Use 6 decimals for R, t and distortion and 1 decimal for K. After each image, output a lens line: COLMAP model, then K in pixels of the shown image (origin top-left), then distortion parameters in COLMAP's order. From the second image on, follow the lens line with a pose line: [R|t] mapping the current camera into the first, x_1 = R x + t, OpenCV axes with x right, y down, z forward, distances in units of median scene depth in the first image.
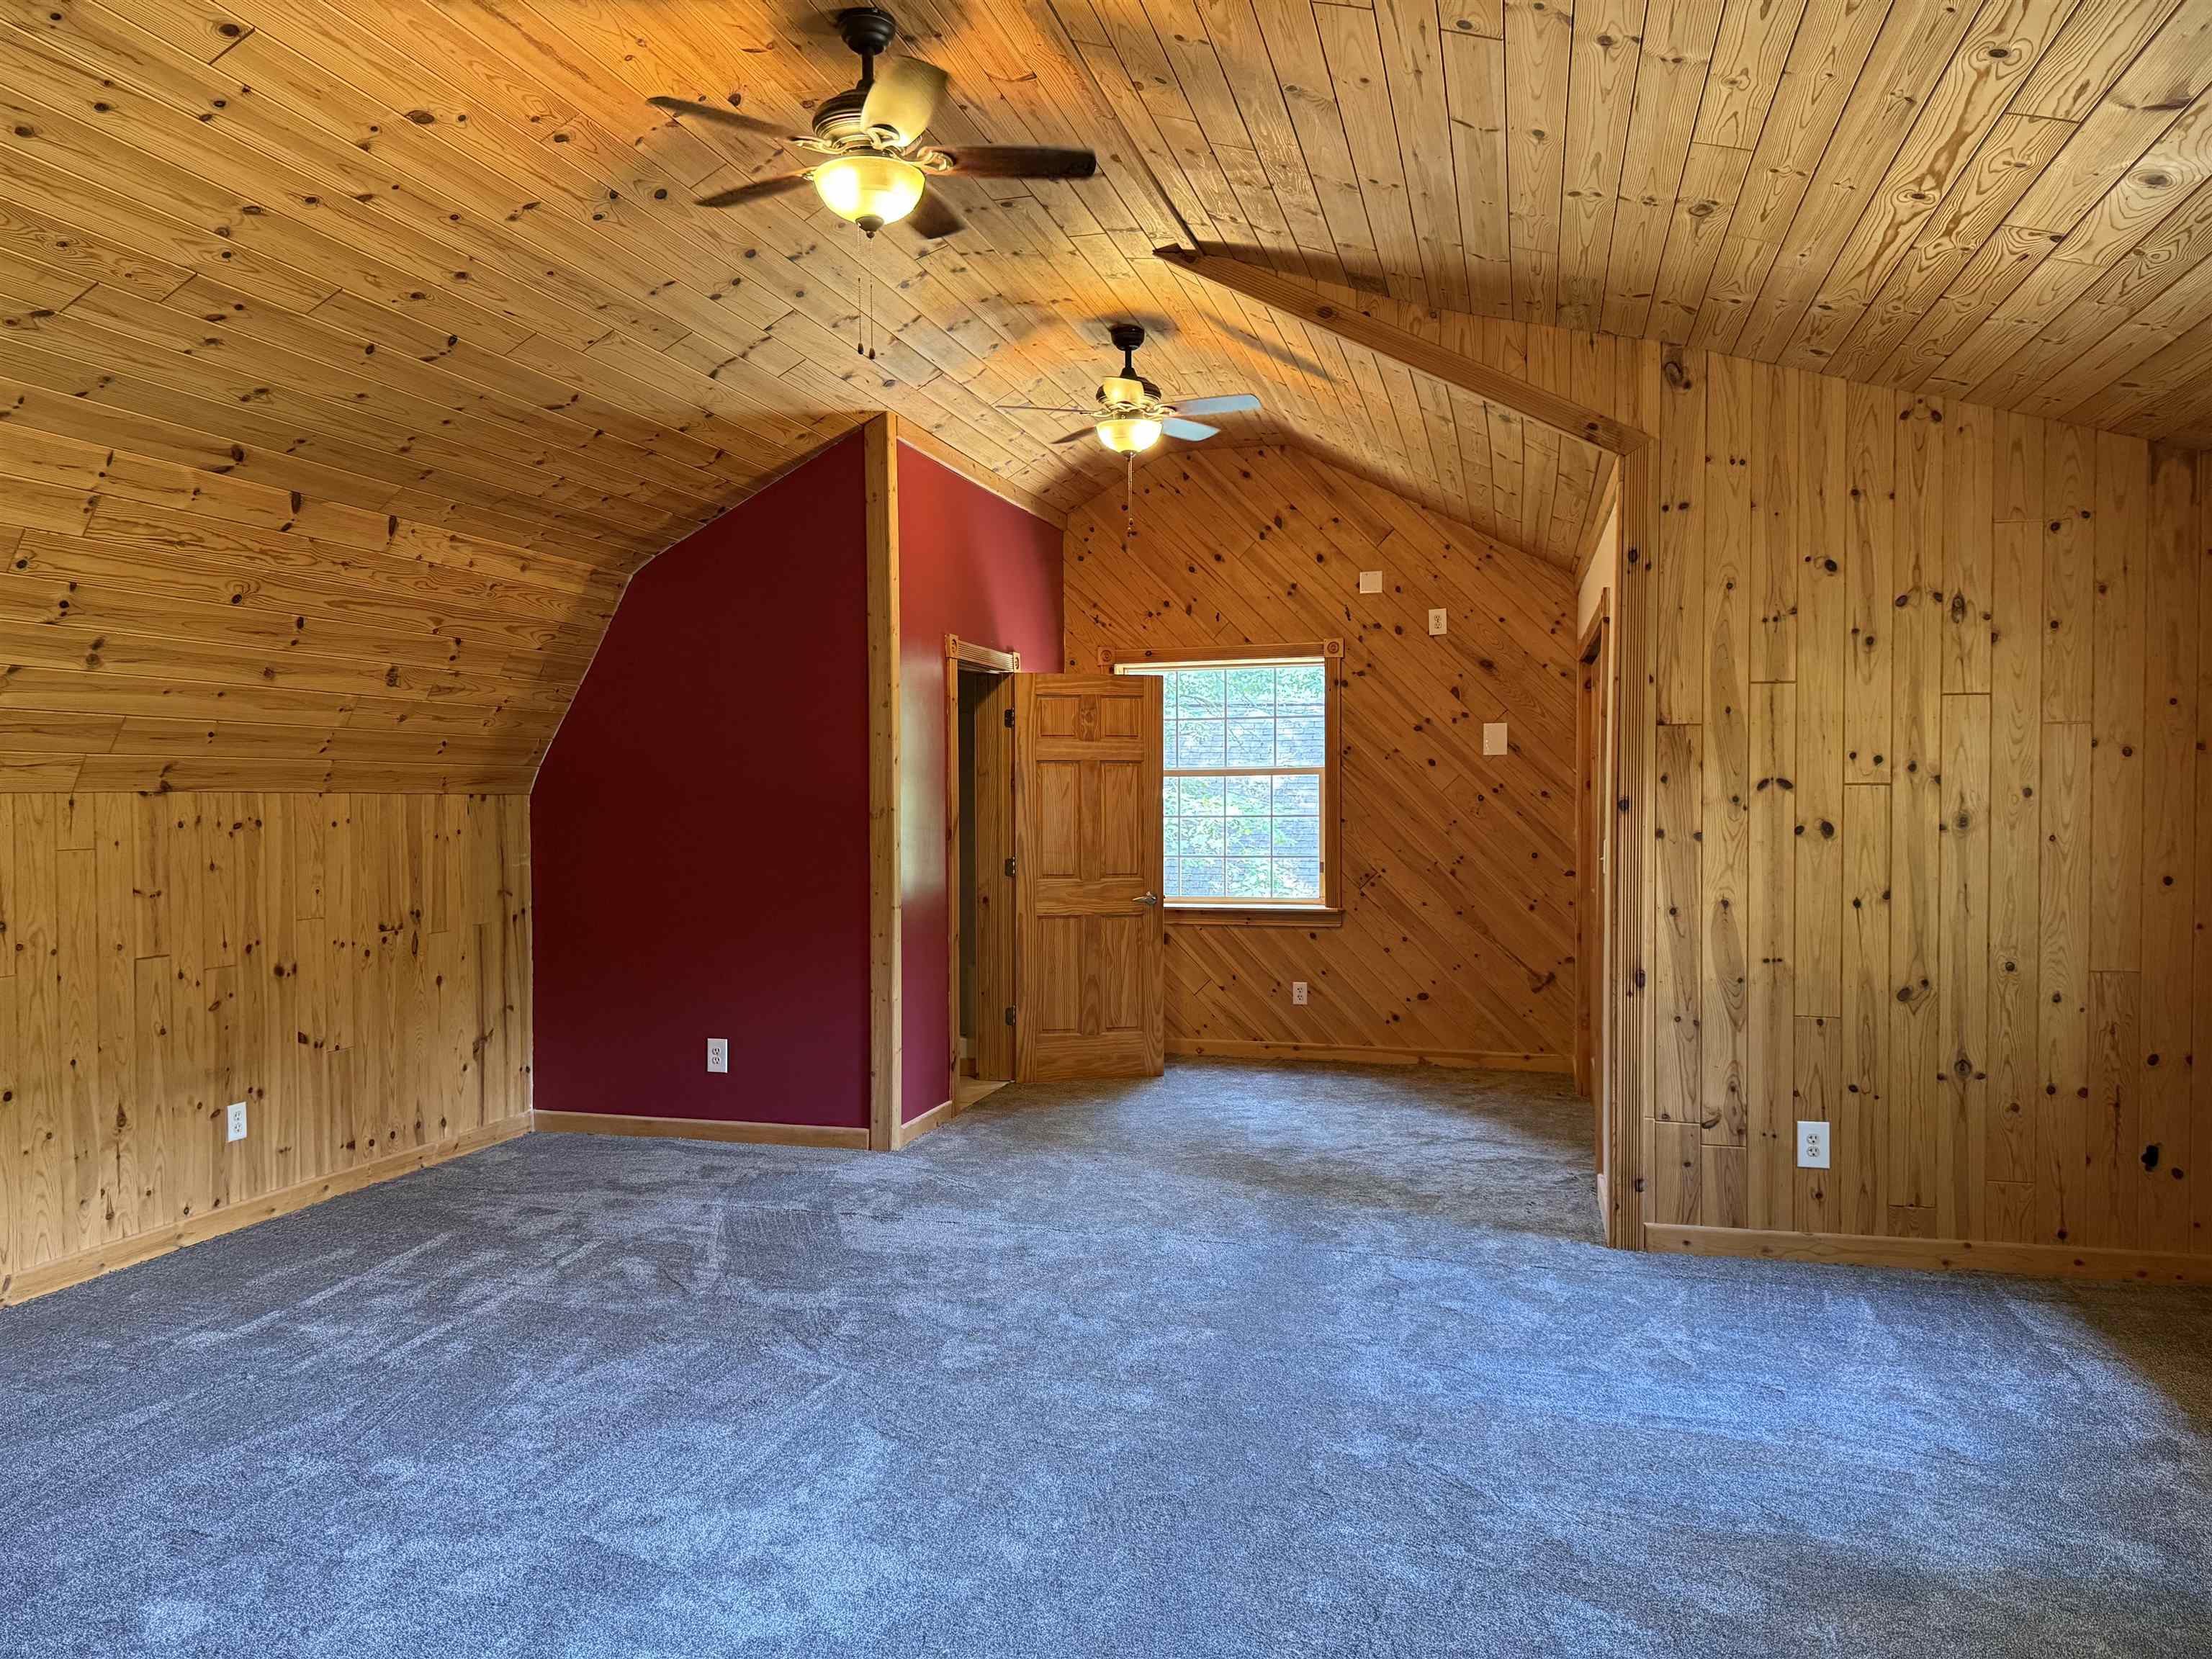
lens RADIAL K [[1533.1, 0, 1106.0], [0, 1533.1, 829.5], [0, 0, 1]] dist [0.171022, -0.271867]
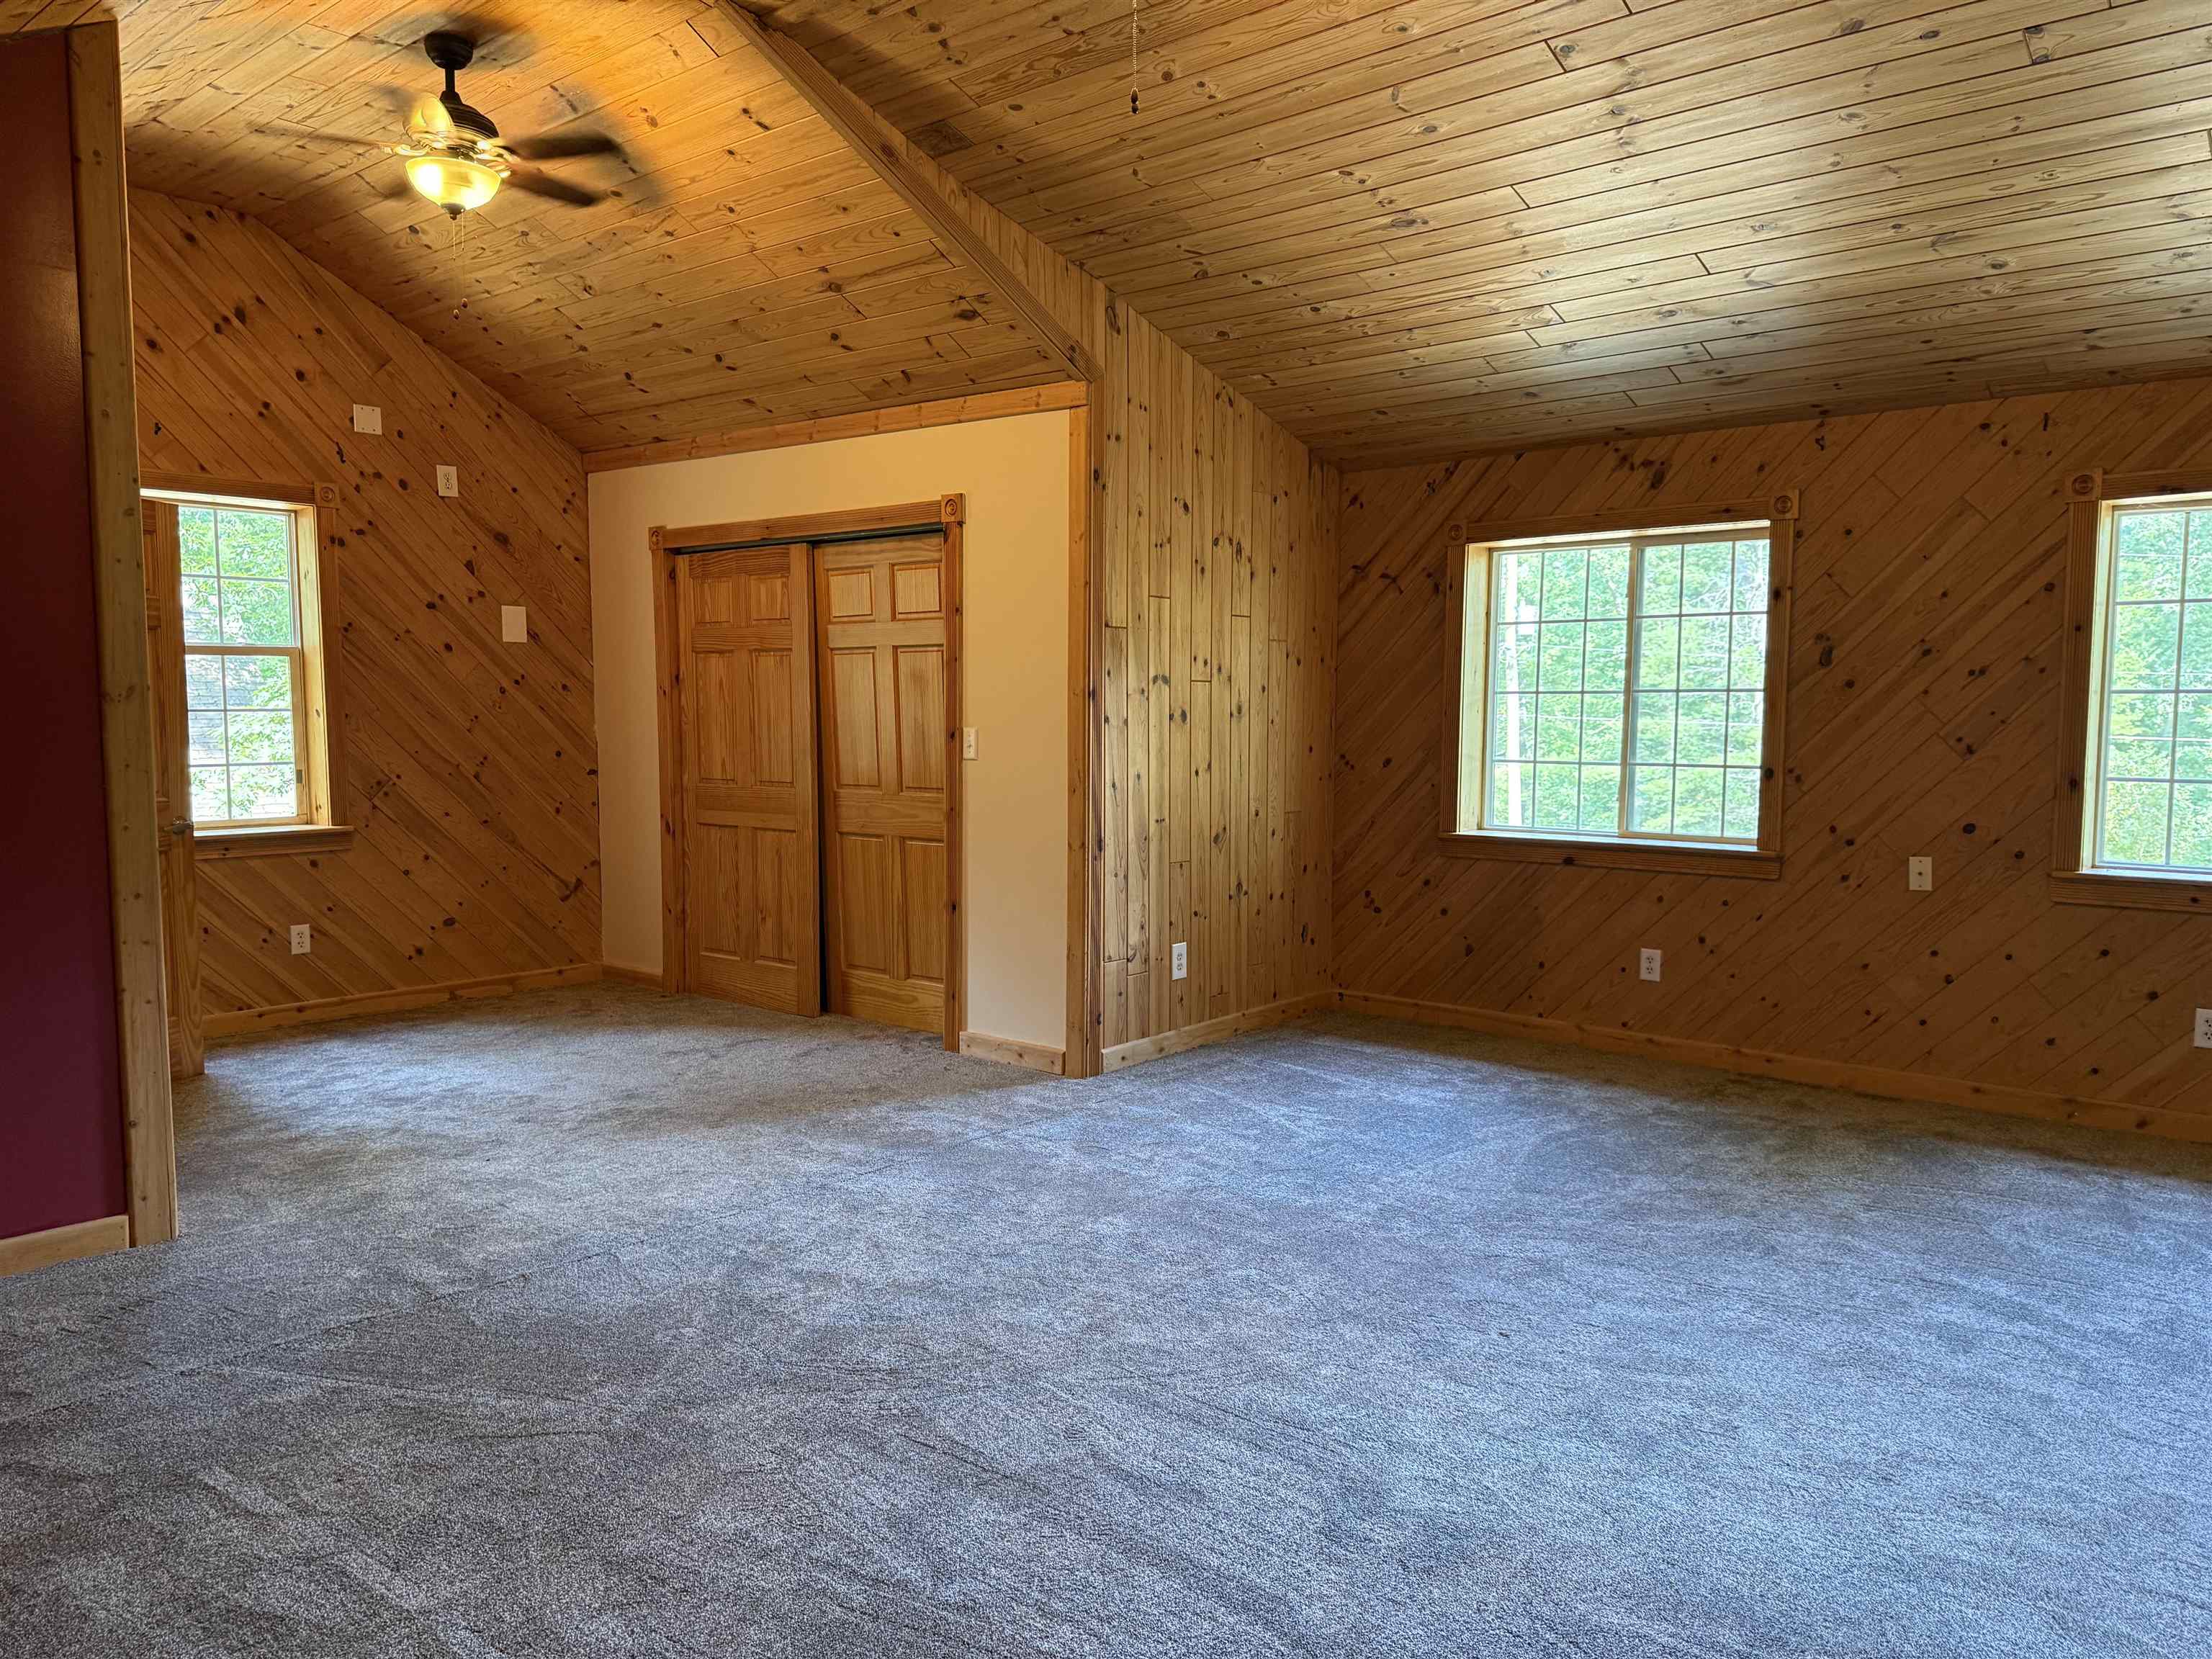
lens RADIAL K [[1560.2, 0, 1106.0], [0, 1560.2, 829.5], [0, 0, 1]] dist [0.097791, -0.128124]
pose [[0.435937, -0.065743, 0.897573, -0.423809], [0.014698, 0.997715, 0.065940, 0.004463], [-0.899857, -0.015553, 0.435908, 0.294843]]
